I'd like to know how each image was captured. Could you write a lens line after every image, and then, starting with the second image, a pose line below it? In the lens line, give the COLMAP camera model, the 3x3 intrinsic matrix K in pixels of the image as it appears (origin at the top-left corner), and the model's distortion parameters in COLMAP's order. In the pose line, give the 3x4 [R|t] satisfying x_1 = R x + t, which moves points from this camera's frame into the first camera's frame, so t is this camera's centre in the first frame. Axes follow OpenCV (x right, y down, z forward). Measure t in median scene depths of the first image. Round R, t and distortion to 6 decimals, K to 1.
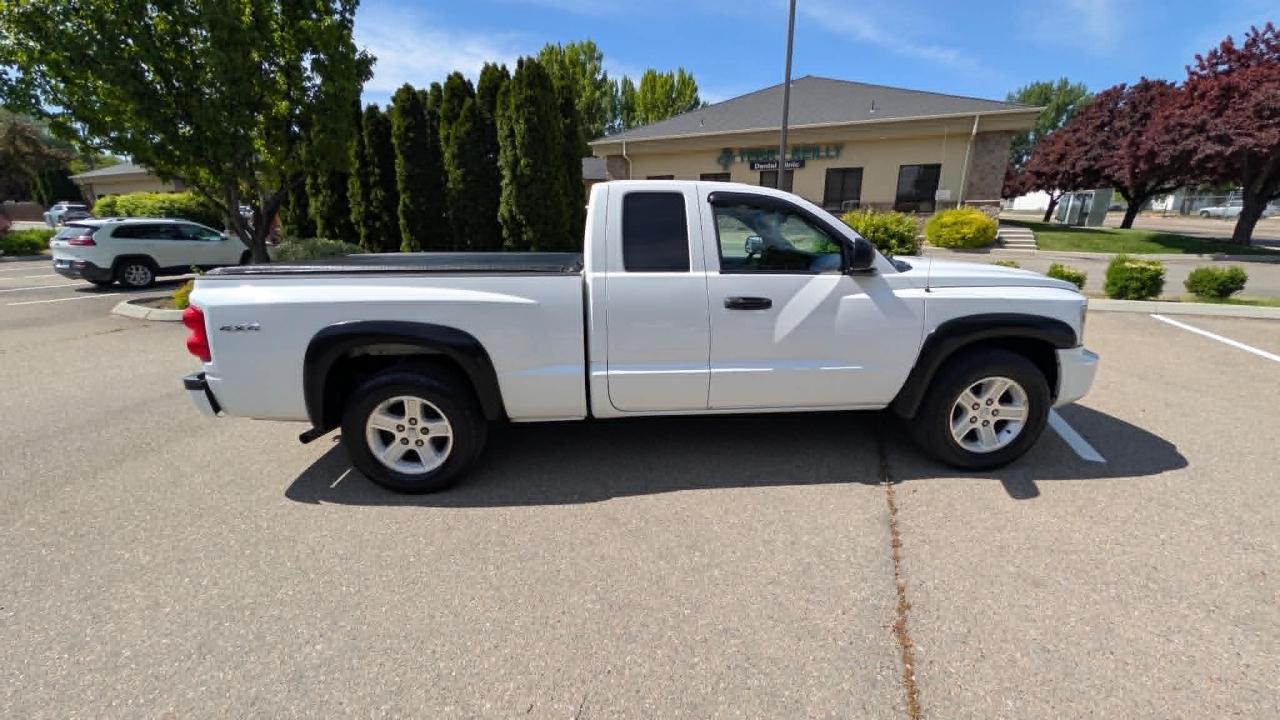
lens RADIAL K [[491.9, 0, 636.0], [0, 491.9, 360.4], [0, 0, 1]] dist [0.001752, -0.000047]
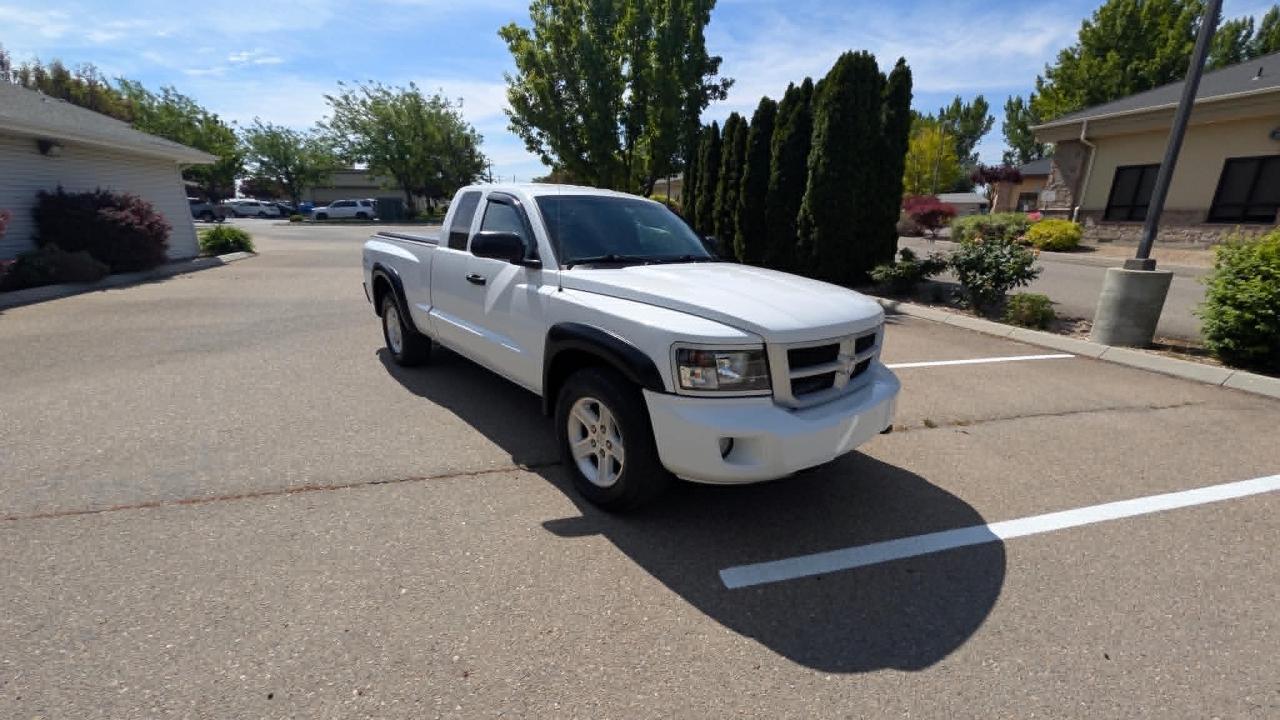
lens RADIAL K [[491.9, 0, 638.2], [0, 491.9, 356.5], [0, 0, 1]] dist [0.001752, -0.000047]
pose [[0.629717, 0.237927, -0.739491, 0.292576], [-0.243185, 0.964471, 0.103228, -0.030928], [0.737779, 0.114829, 0.665204, 0.096140]]
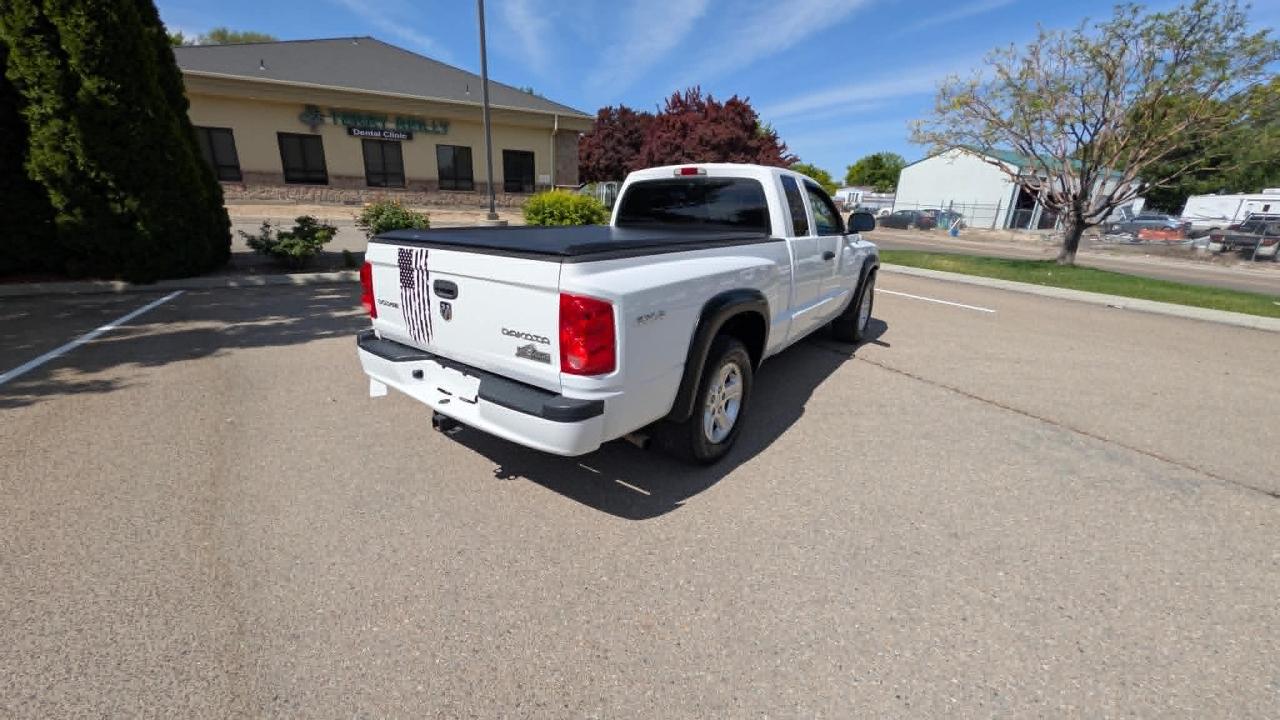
lens RADIAL K [[491.9, 0, 634.5], [0, 491.9, 358.5], [0, 0, 1]] dist [0.001752, -0.000047]
pose [[0.633341, -0.209700, 0.744920, -0.268187], [0.180456, 0.976069, 0.121344, -0.019434], [-0.752539, 0.057573, 0.656026, 0.093762]]
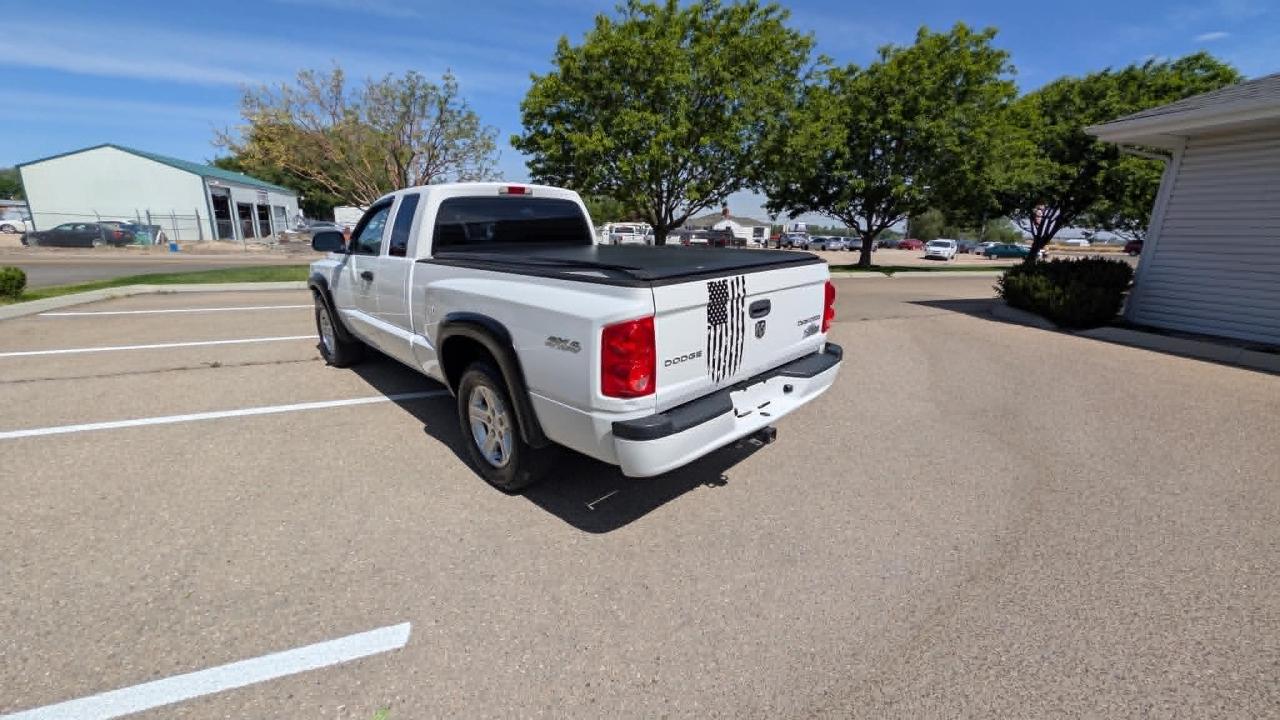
lens RADIAL K [[491.9, 0, 636.0], [0, 491.9, 356.4], [0, 0, 1]] dist [0.001752, -0.000047]
pose [[-0.669910, -0.185367, 0.718930, -0.279579], [0.206170, 0.883800, 0.419989, -0.100712], [-0.713242, 0.429577, -0.553849, 0.383081]]
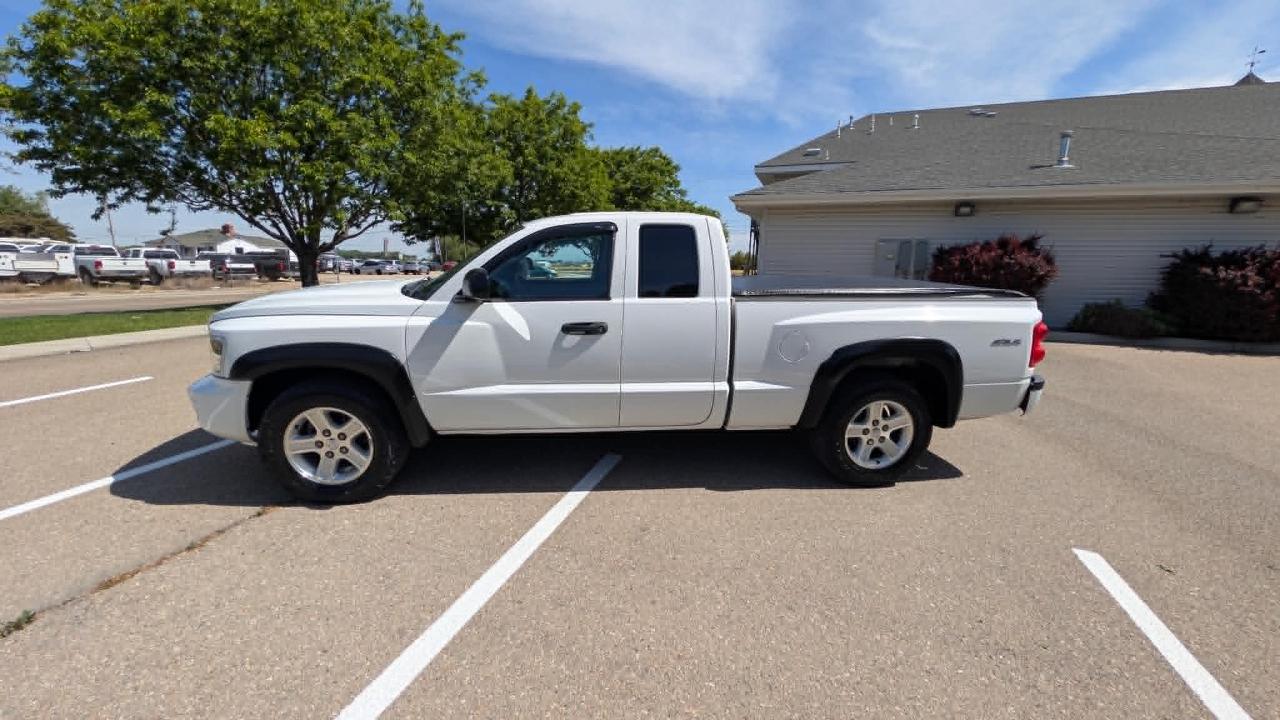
lens RADIAL K [[491.9, 0, 635.9], [0, 491.9, 359.6], [0, 0, 1]] dist [0.001752, -0.000047]
pose [[-0.996711, 0.007380, -0.080703, 0.028604], [-0.031656, 0.881265, 0.471561, -0.140684], [0.074601, 0.472565, -0.878133, 0.504174]]
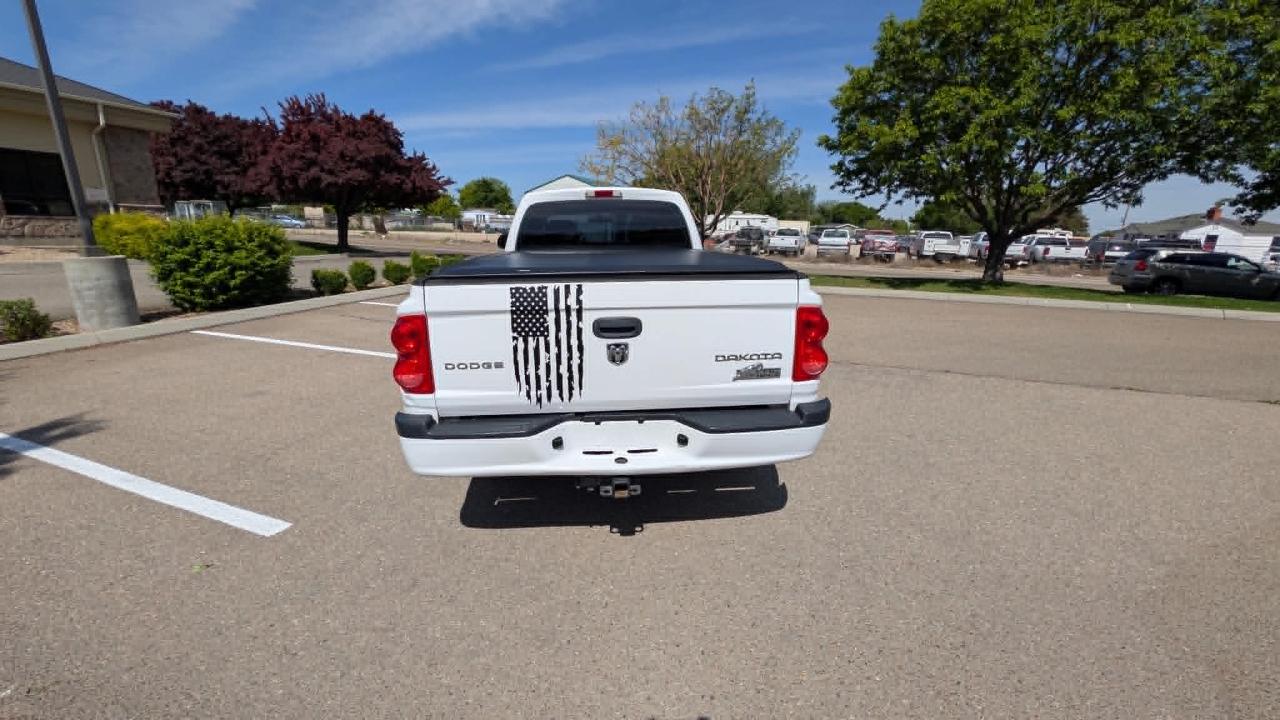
lens RADIAL K [[491.9, 0, 635.4], [0, 491.9, 357.1], [0, 0, 1]] dist [0.001752, -0.000047]
pose [[-0.037764, -0.241989, 0.969544, -0.318045], [0.268958, 0.931971, 0.243087, -0.058232], [-0.962411, 0.269947, 0.029890, 0.241304]]
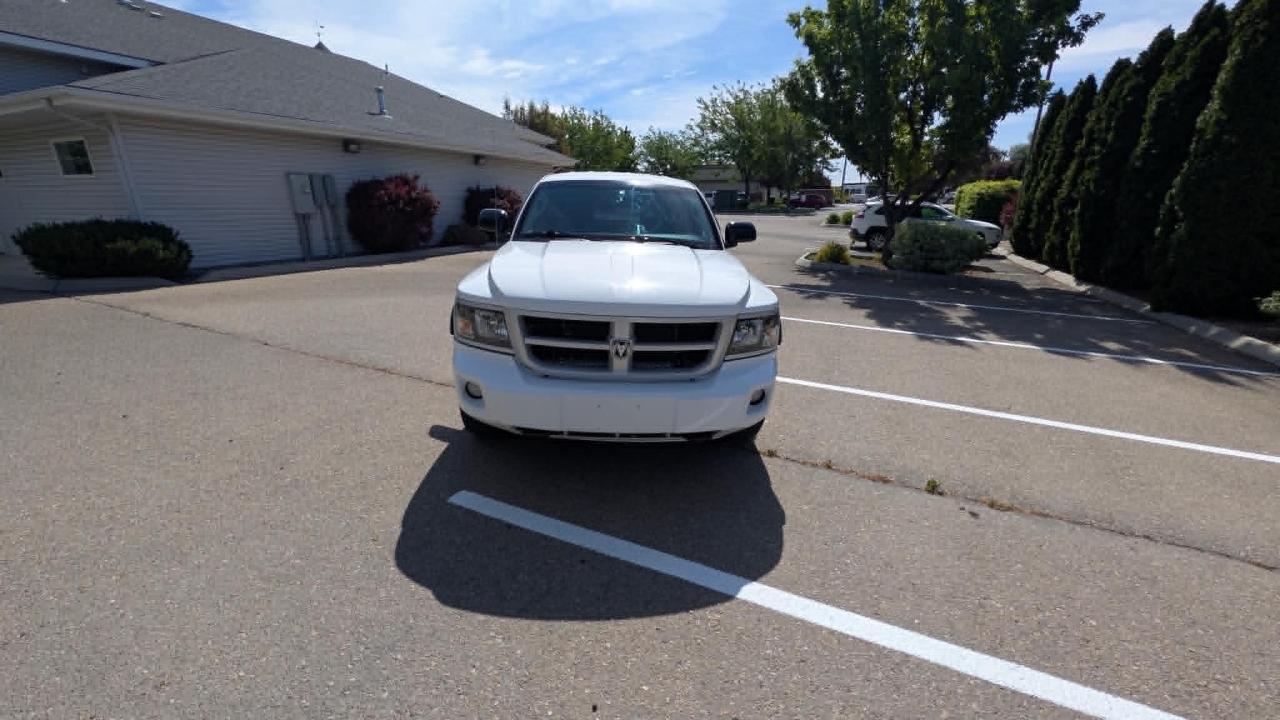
lens RADIAL K [[491.9, 0, 635.1], [0, 491.9, 357.2], [0, 0, 1]] dist [0.001752, -0.000047]
pose [[0.007011, 0.318147, -0.948015, 0.373124], [-0.299035, 0.905323, 0.301609, -0.078618], [0.954216, 0.281375, 0.101484, 0.258749]]
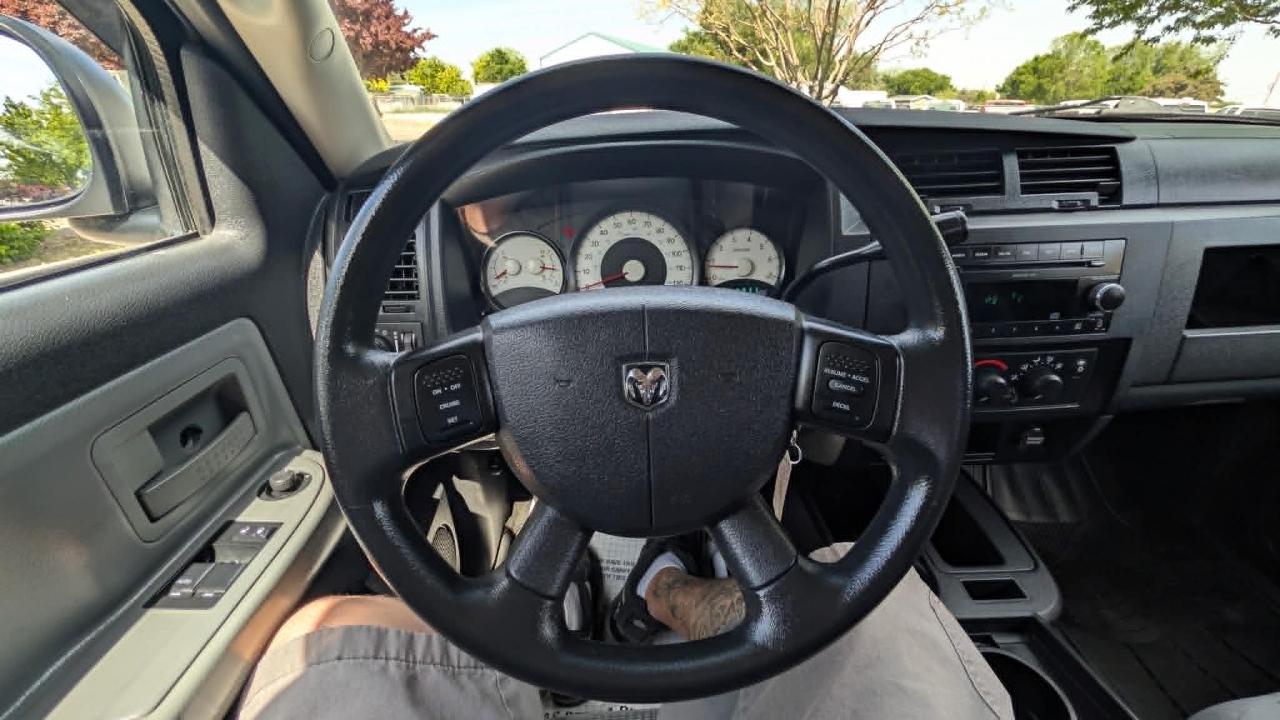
lens RADIAL K [[491.9, 0, 642.6], [0, 491.9, 359.9], [0, 0, 1]] dist [0.001752, -0.000047]
pose [[0.006897, -0.446990, 0.894512, 0.043204], [0.284829, 0.858357, 0.426727, -0.063957], [-0.958553, 0.251840, 0.133236, 0.279286]]
